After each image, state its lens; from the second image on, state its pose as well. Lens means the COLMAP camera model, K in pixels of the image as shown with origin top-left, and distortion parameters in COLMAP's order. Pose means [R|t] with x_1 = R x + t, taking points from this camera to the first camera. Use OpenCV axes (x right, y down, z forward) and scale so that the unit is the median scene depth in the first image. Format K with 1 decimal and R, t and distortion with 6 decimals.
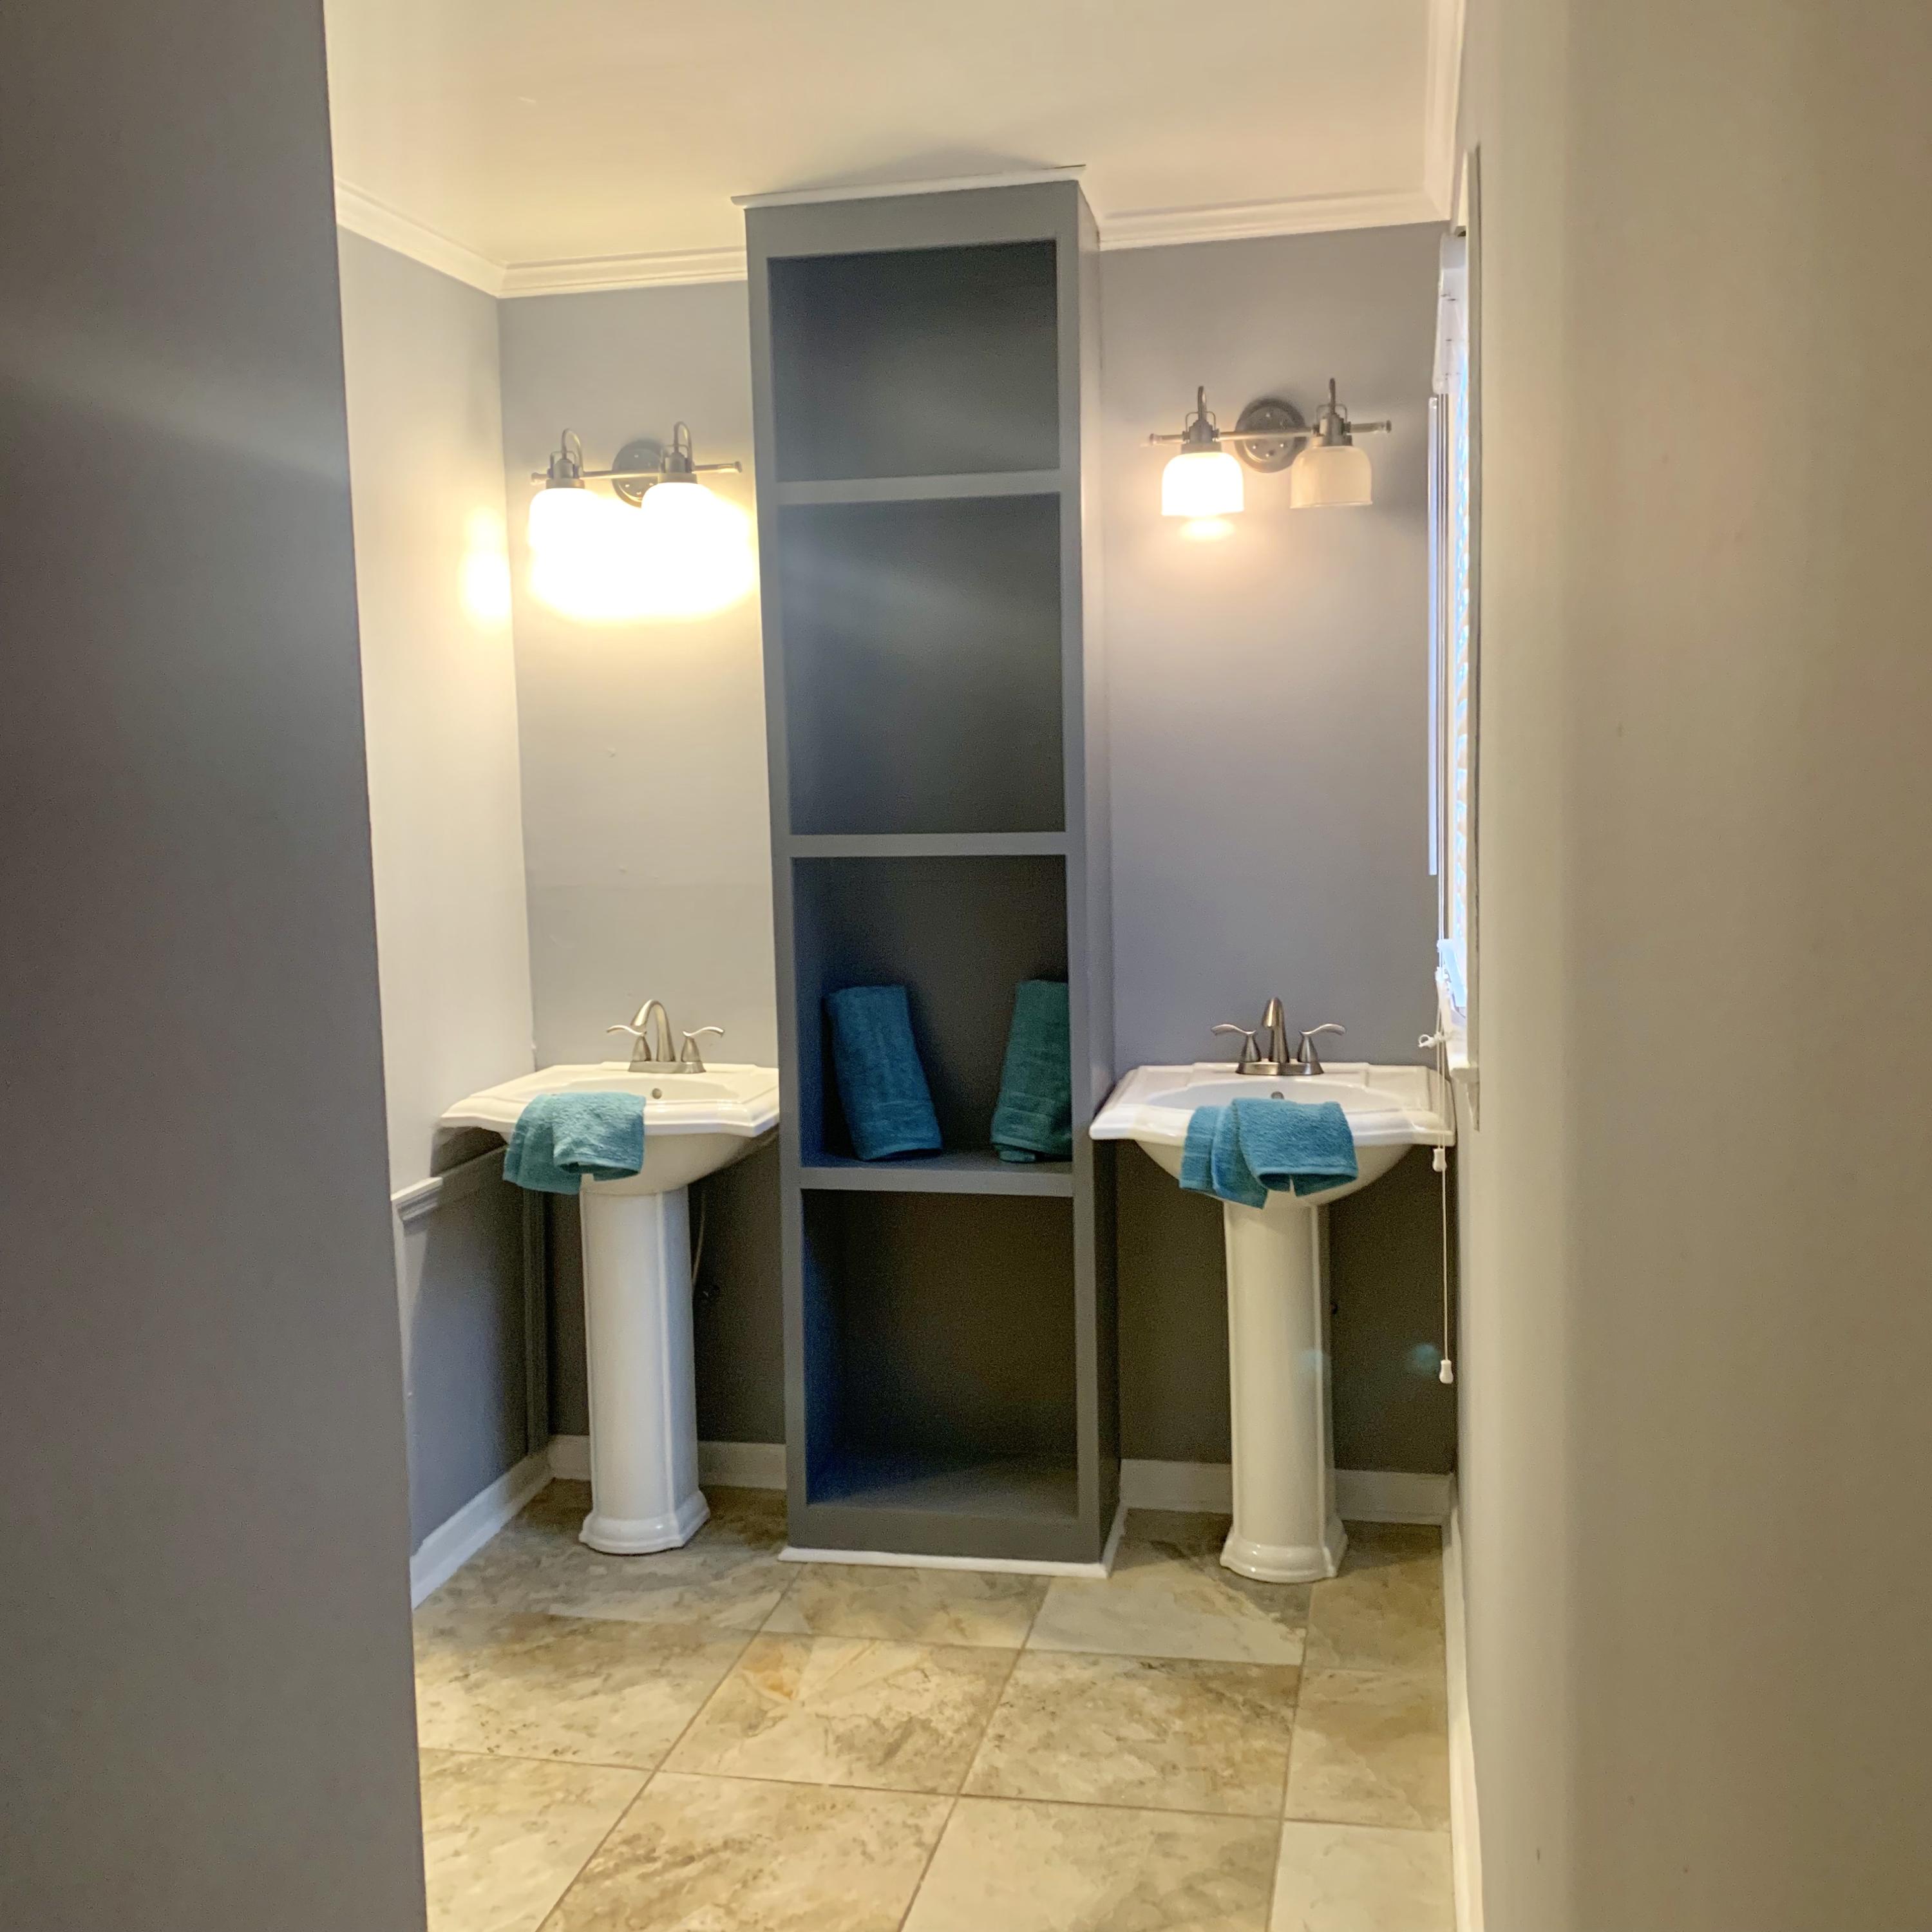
lens RADIAL K [[1990.8, 0, 978.1], [0, 1990.8, 960.7], [0, 0, 1]] dist [-0.007021, 0.000000]
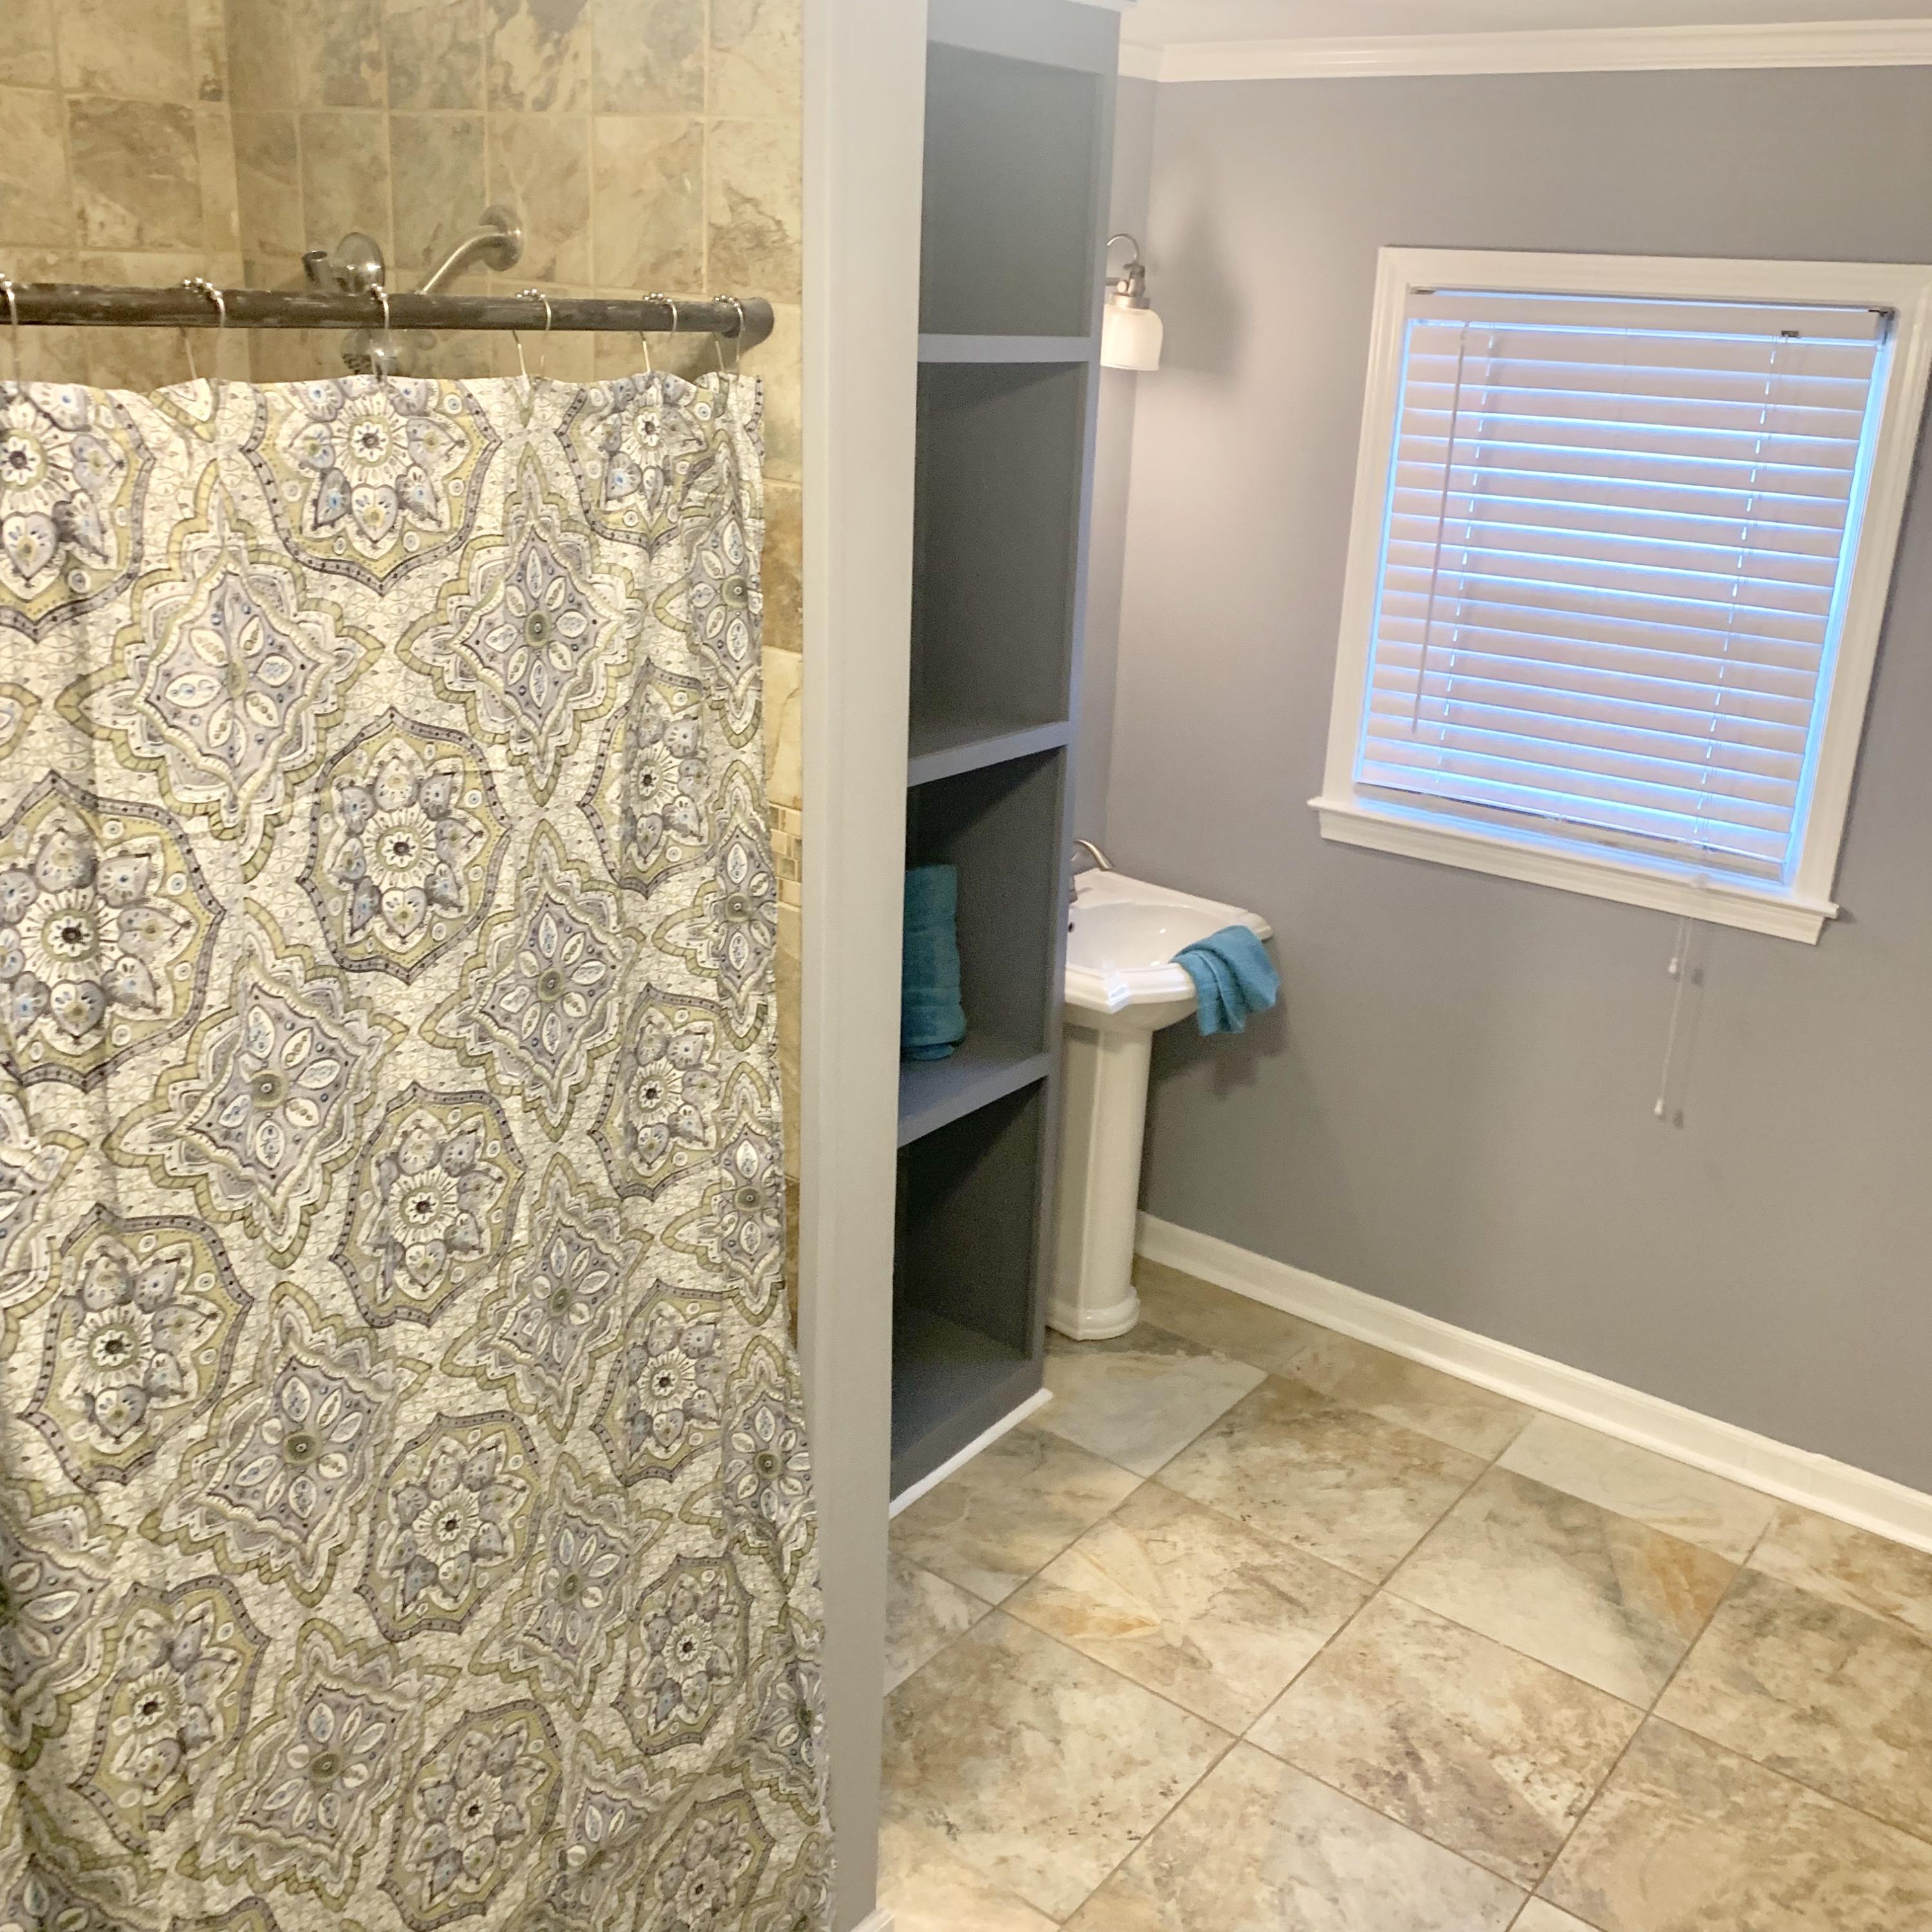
lens RADIAL K [[1990.8, 0, 973.9], [0, 1990.8, 973.9], [0, 0, 1]] dist [-0.007021, 0.000000]
pose [[0.416346, -0.273989, 0.866940, -0.955316], [0.043537, 0.958428, 0.281995, -0.250091], [-0.908163, -0.079663, 0.410966, 0.708326]]
